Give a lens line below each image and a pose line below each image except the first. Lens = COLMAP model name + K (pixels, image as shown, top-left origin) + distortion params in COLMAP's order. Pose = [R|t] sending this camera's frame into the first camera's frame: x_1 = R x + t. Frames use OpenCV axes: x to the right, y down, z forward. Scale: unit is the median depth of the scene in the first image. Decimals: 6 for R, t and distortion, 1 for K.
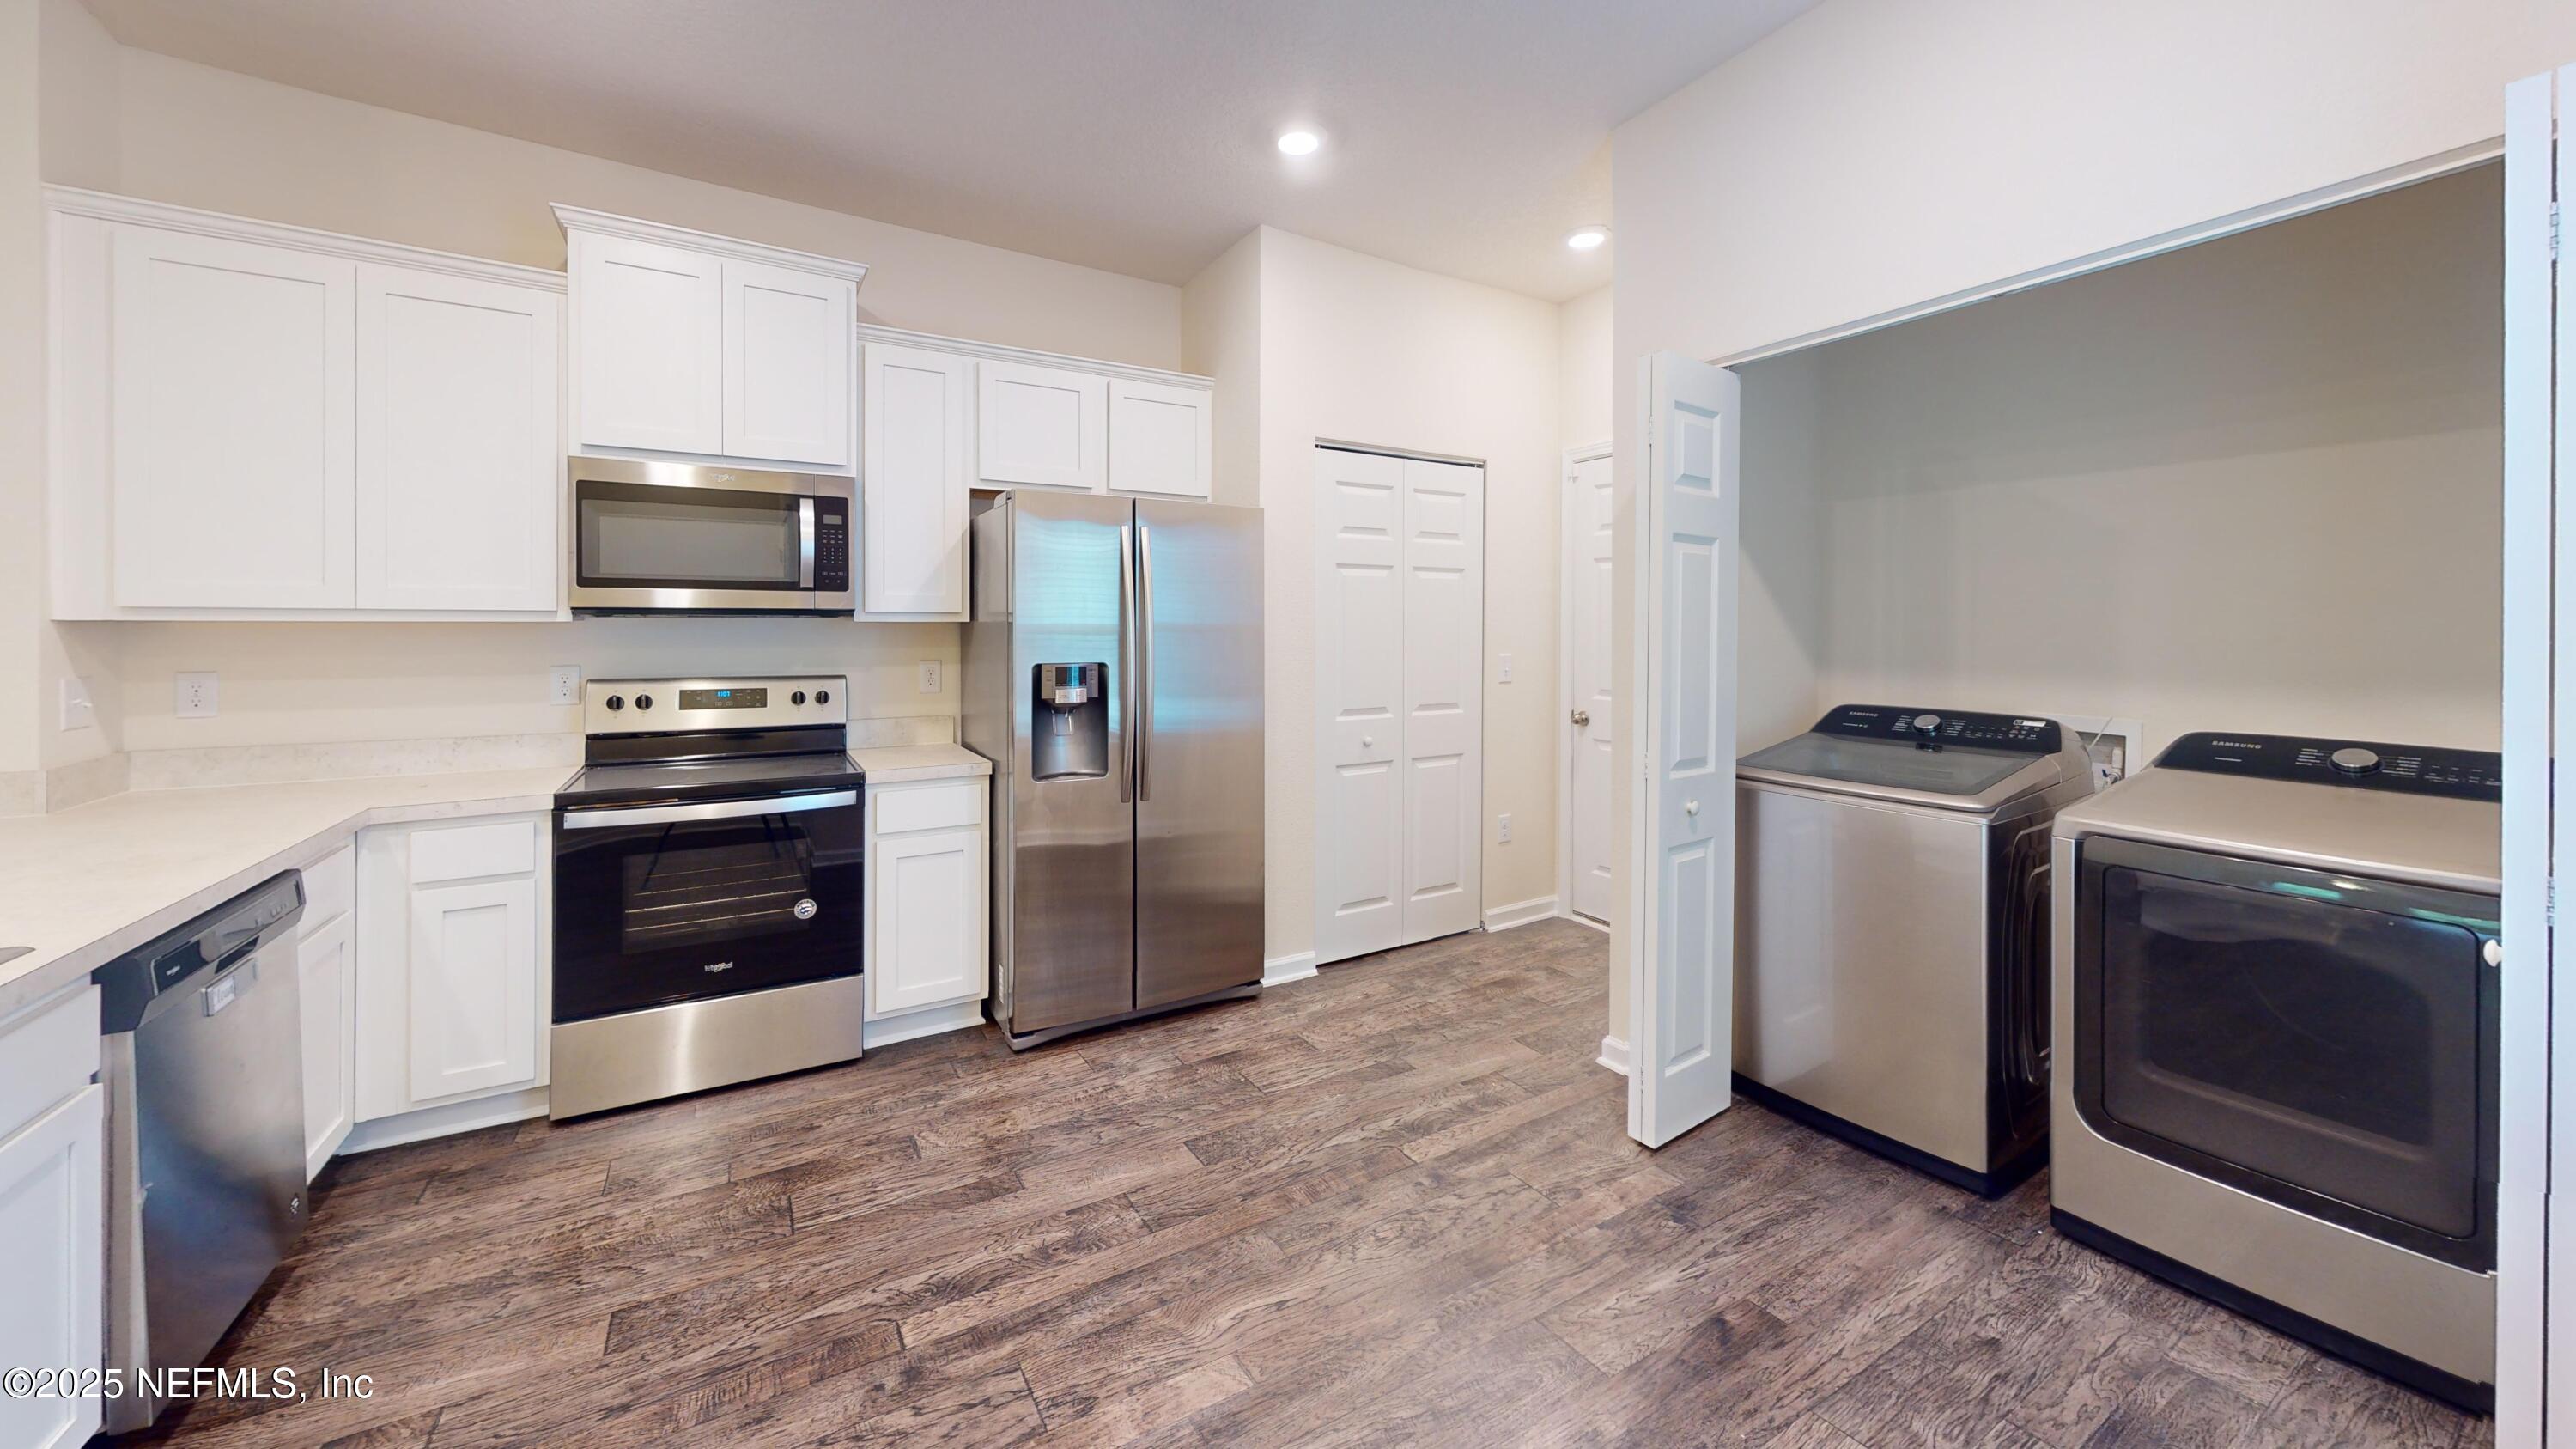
lens RADIAL K [[911.2, 0, 1258.1], [0, 911.2, 705.7], [0, 0, 1]] dist [0.007778, 0.000106]
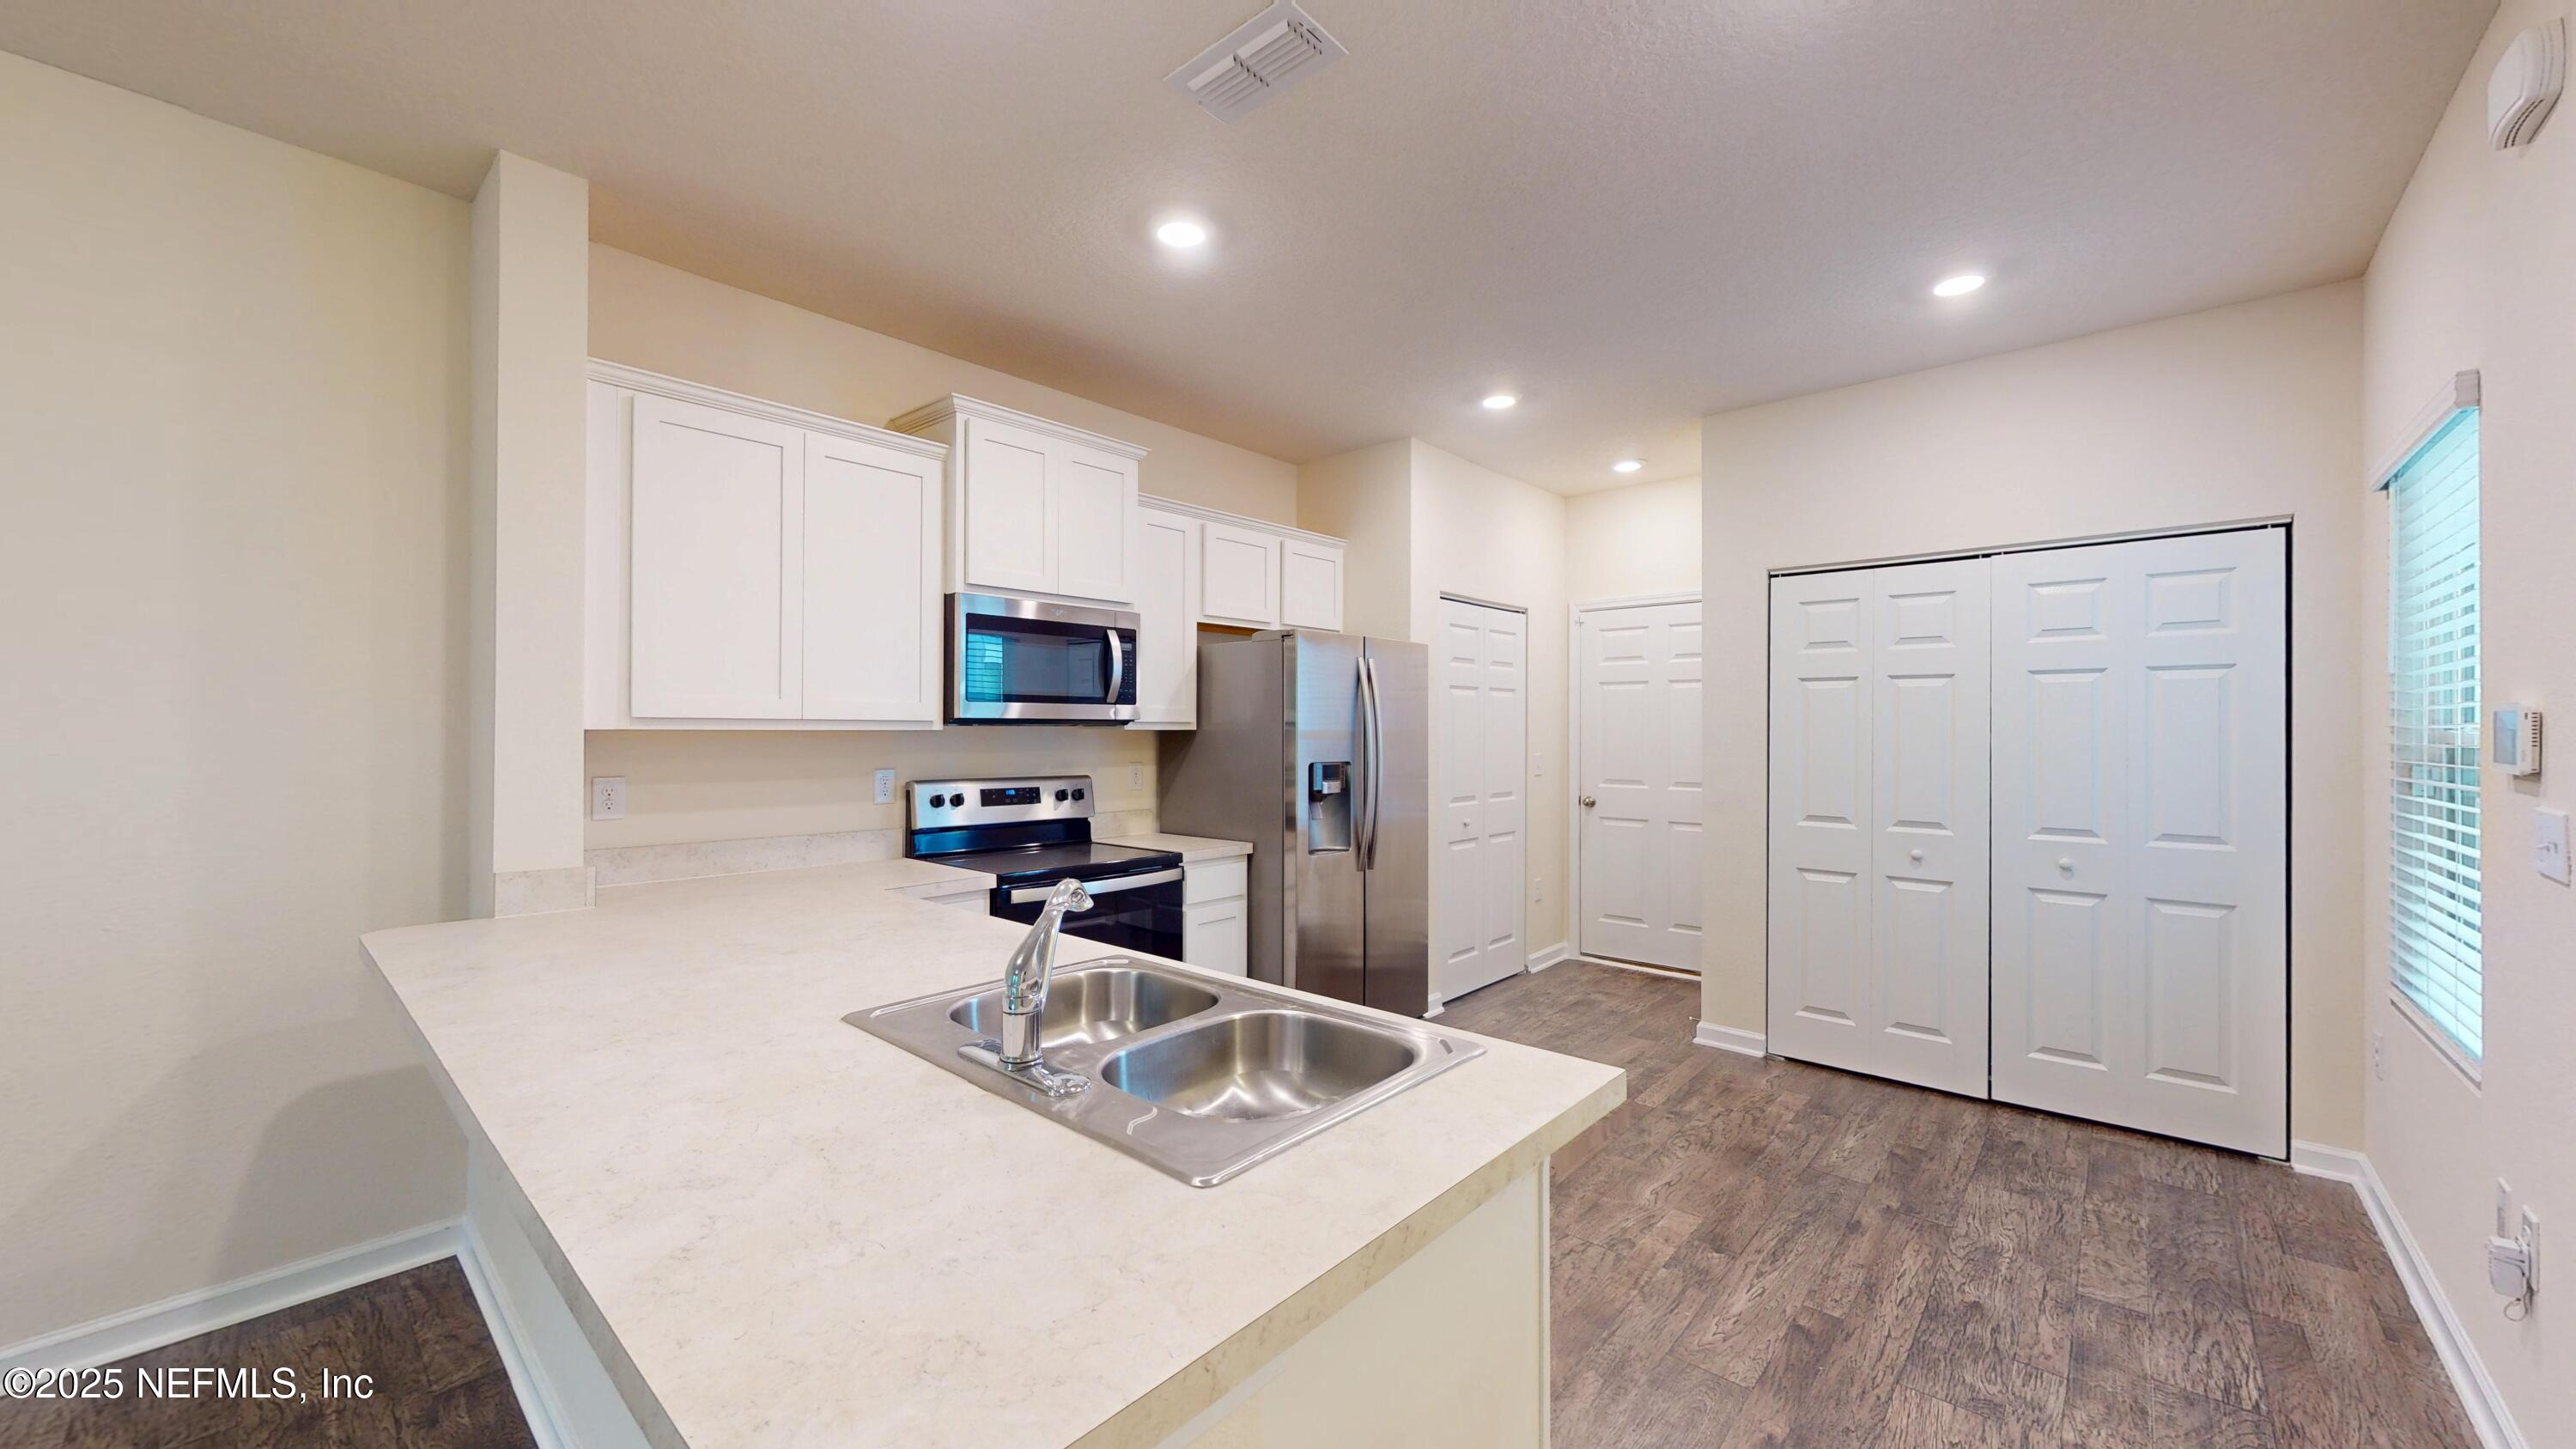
lens RADIAL K [[911.2, 0, 1258.1], [0, 911.2, 705.7], [0, 0, 1]] dist [0.007778, 0.000106]
pose [[0.964592, 0.007188, 0.263647, -0.625178], [0.021712, 0.994071, -0.106540, 0.008615], [-0.262850, 0.108492, 0.958718, -0.212472]]
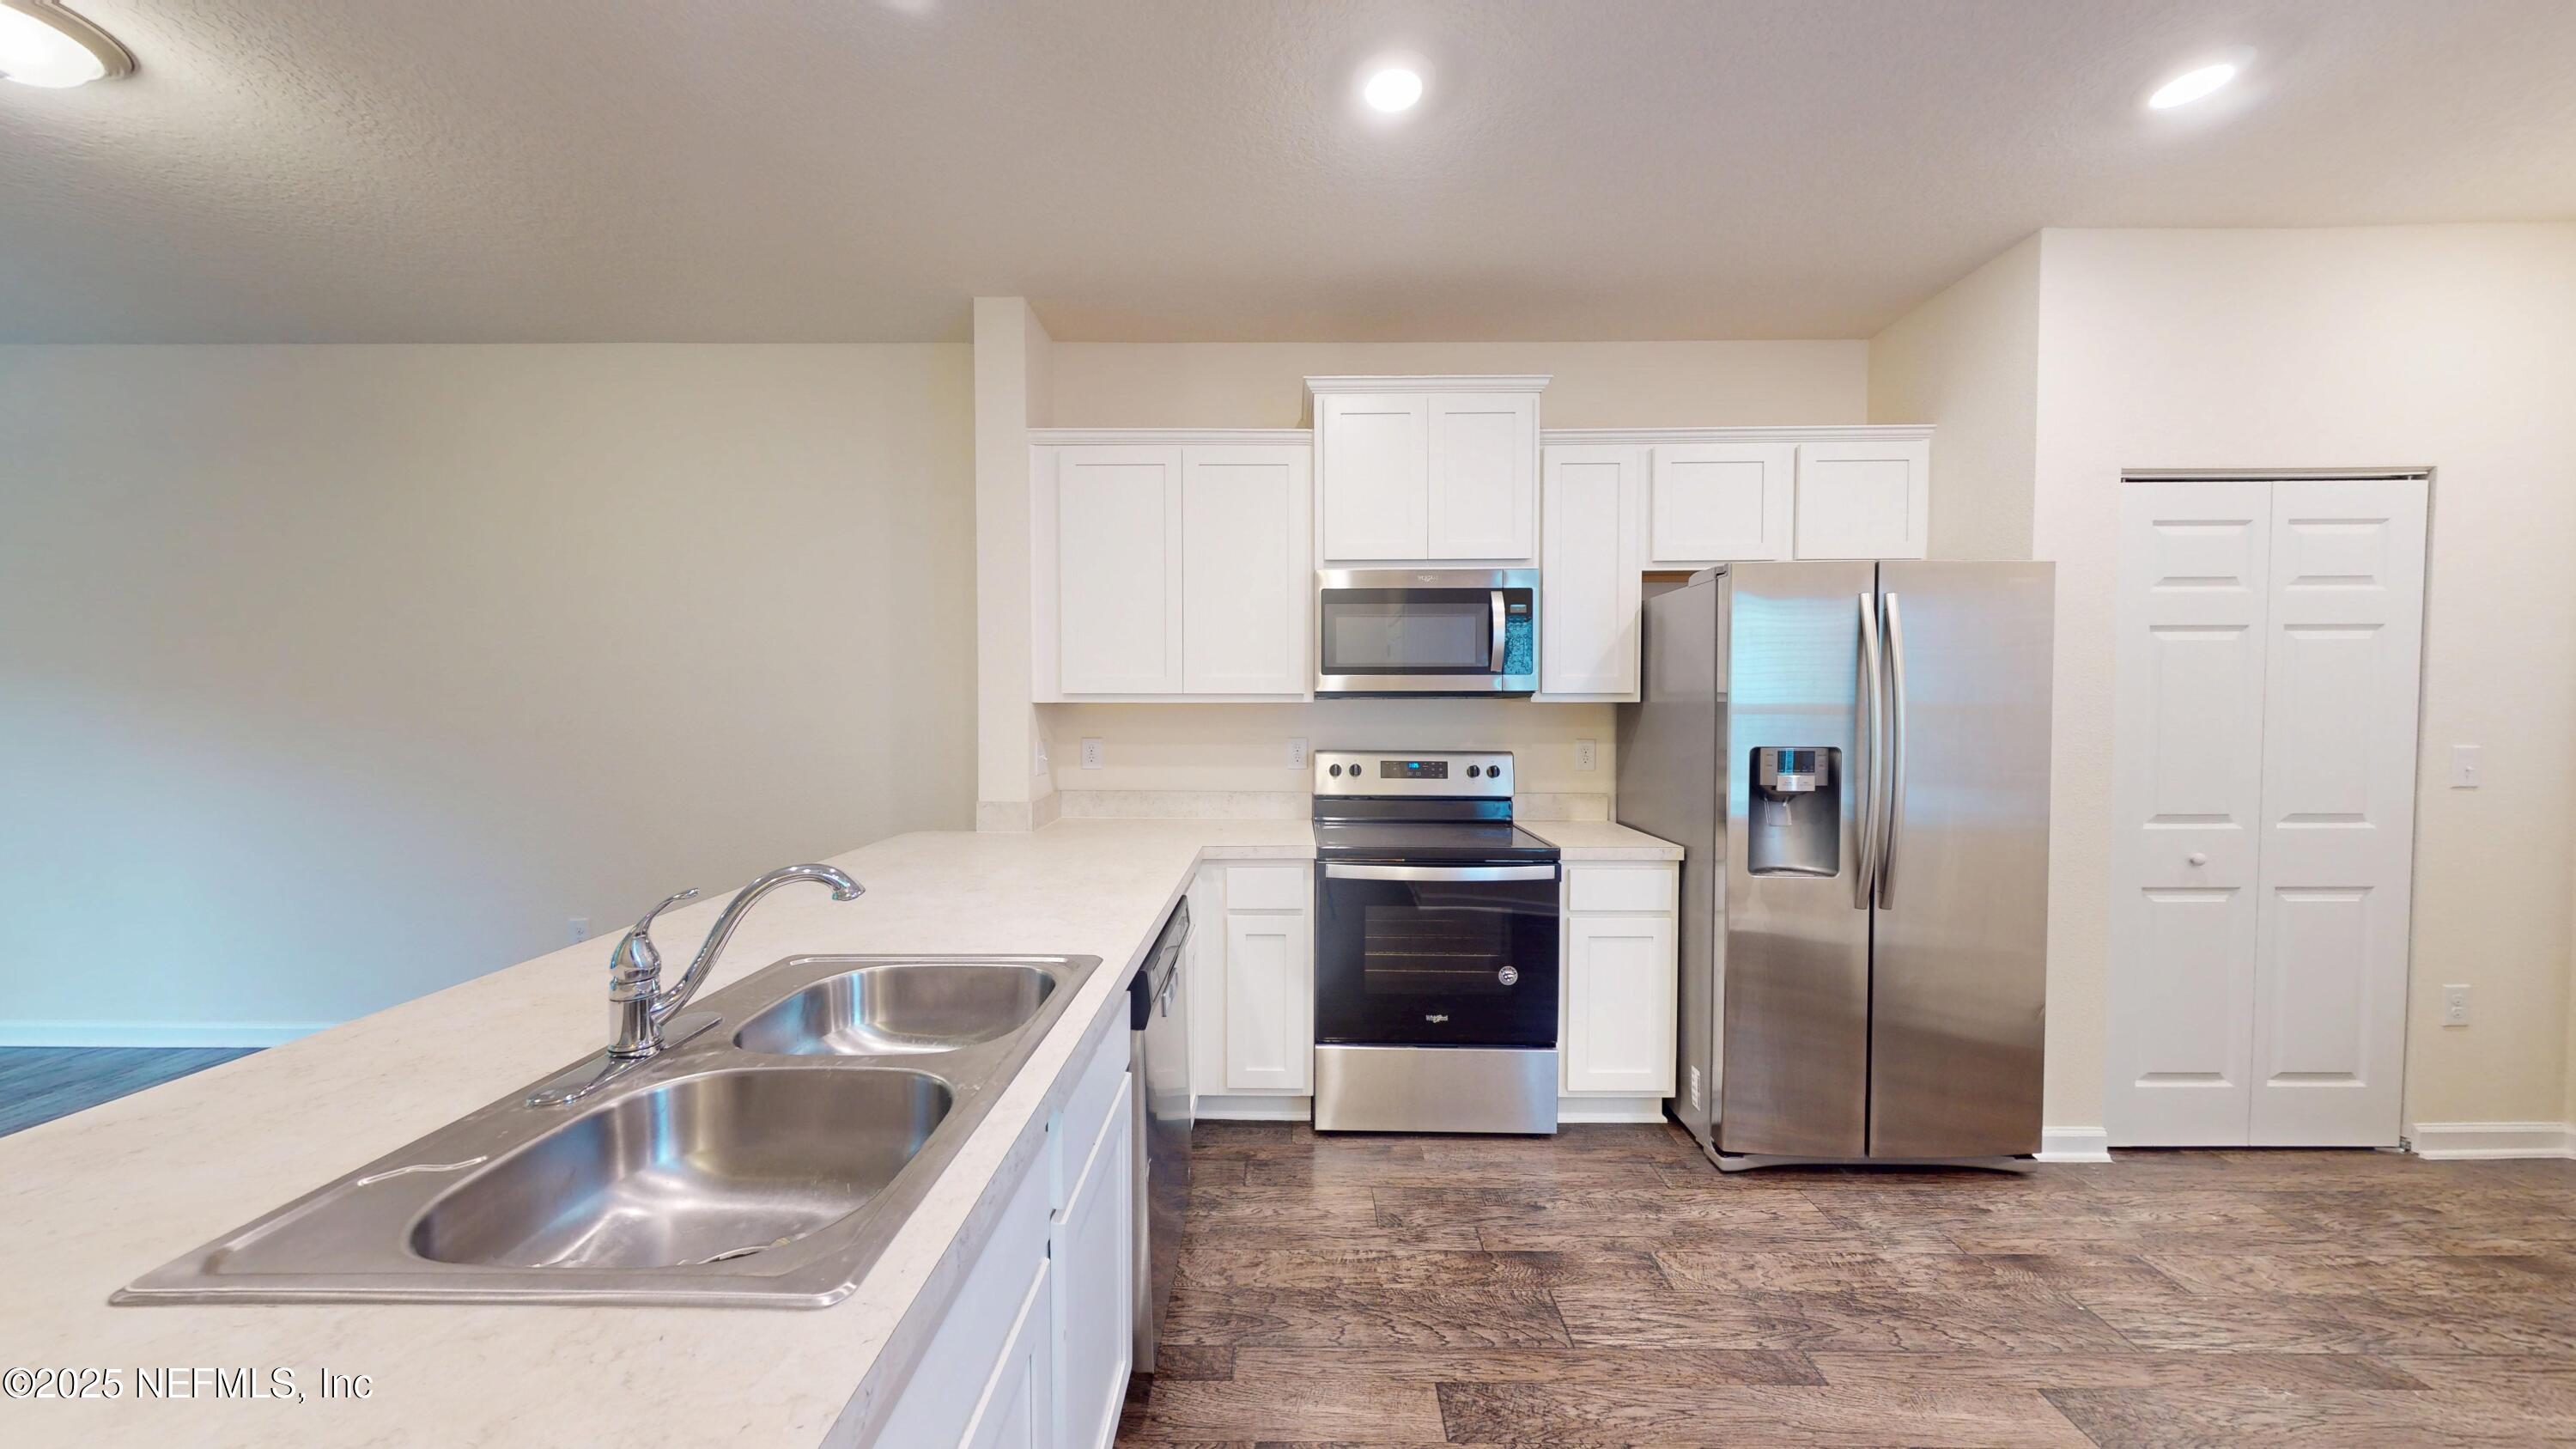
lens RADIAL K [[785.1, 0, 1278.0], [0, 785.1, 714.3], [0, 0, 1]] dist [0.000859, -0.000017]
pose [[0.854918, 0.004012, -0.518748, -0.232989], [-0.042120, 0.997205, -0.061703, -0.009064], [0.517051, 0.074601, 0.852698, 0.065117]]
